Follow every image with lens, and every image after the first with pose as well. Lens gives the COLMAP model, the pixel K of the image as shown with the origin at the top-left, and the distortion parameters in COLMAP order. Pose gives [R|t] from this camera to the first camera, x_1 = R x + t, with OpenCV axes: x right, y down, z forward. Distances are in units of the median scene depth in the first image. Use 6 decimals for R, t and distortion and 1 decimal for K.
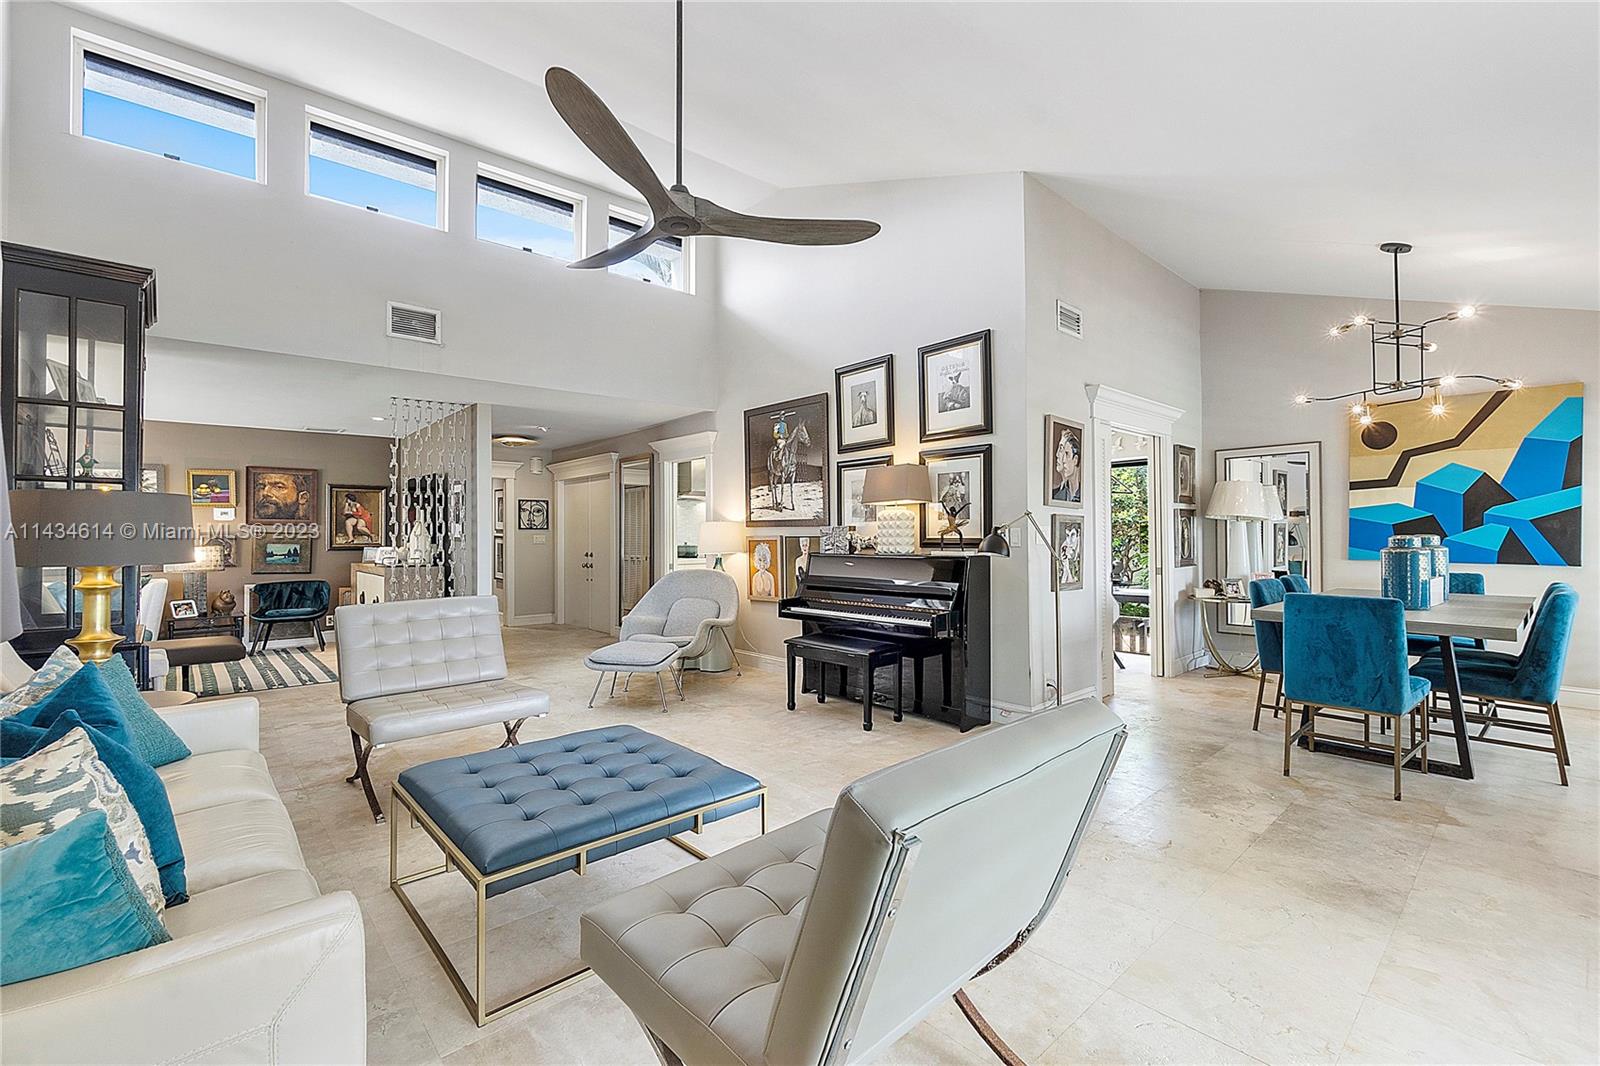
lens RADIAL K [[692.3, 0, 796.1], [0, 692.3, 528.4], [0, 0, 1]] dist [-0.003236, 0.001007]
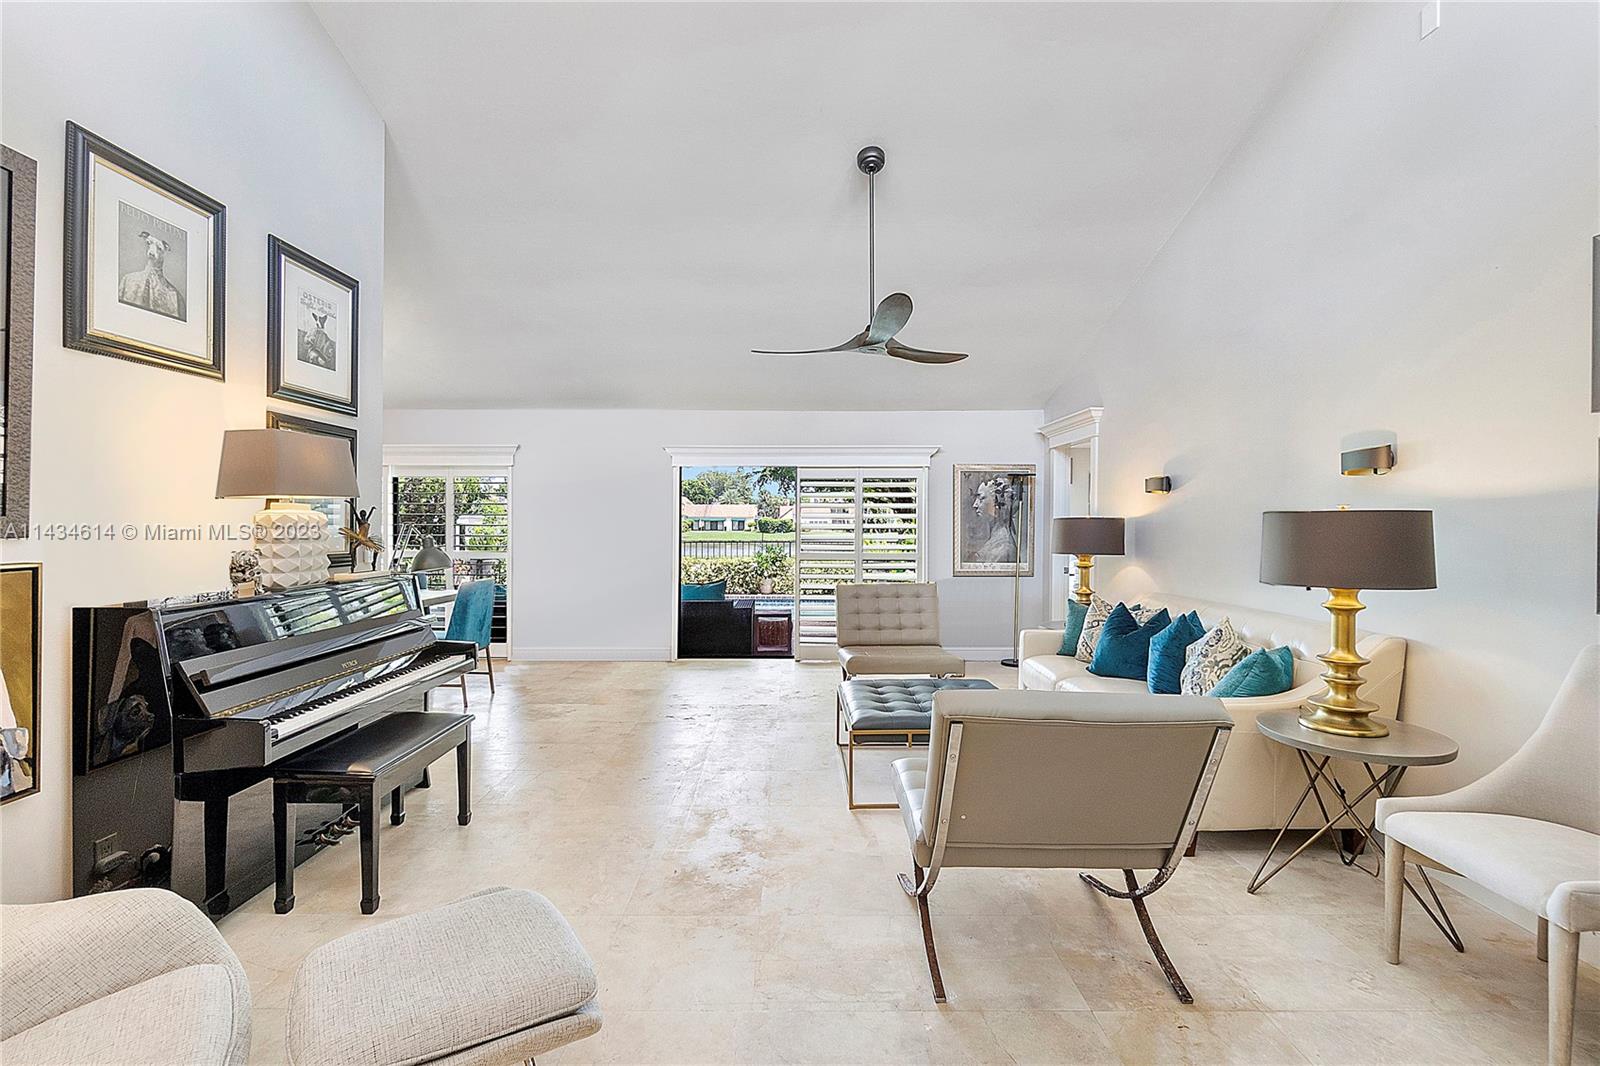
lens RADIAL K [[692.3, 0, 799.1], [0, 692.3, 525.9], [0, 0, 1]] dist [-0.003236, 0.001007]
pose [[-0.749068, 0.005367, 0.662472, -0.568921], [-0.002078, 0.999943, -0.010450, -0.007595], [-0.662490, -0.009204, -0.749014, 1.187037]]
